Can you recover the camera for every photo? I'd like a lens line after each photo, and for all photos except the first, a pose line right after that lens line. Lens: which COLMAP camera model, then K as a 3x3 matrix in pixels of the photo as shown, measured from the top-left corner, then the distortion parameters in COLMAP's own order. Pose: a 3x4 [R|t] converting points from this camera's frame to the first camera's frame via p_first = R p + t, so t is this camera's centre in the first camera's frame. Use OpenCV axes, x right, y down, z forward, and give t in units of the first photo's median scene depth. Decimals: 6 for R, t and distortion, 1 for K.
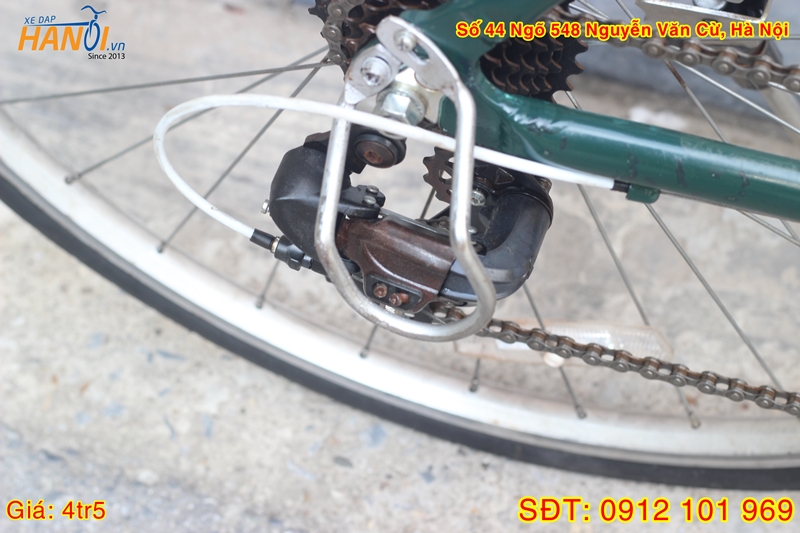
lens RADIAL K [[1845.9, 0, 400.0], [0, 1845.9, 266.5], [0, 0, 1]] dist [-0.086378, -0.285649]
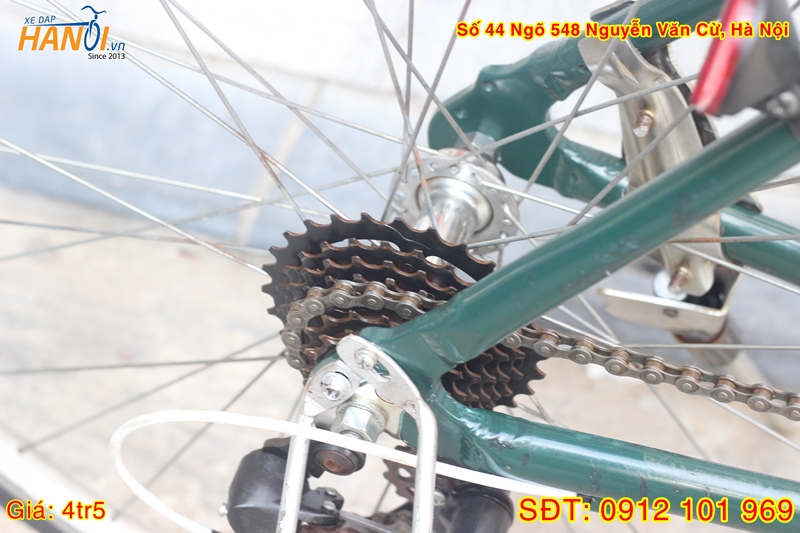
lens RADIAL K [[1845.9, 0, 400.0], [0, 1845.9, 266.5], [0, 0, 1]] dist [-0.086378, -0.285649]
pose [[0.999580, -0.000158, 0.028995, -0.007345], [0.002017, 0.997943, -0.064080, -0.105046], [-0.028925, 0.064112, 0.997523, 0.009103]]
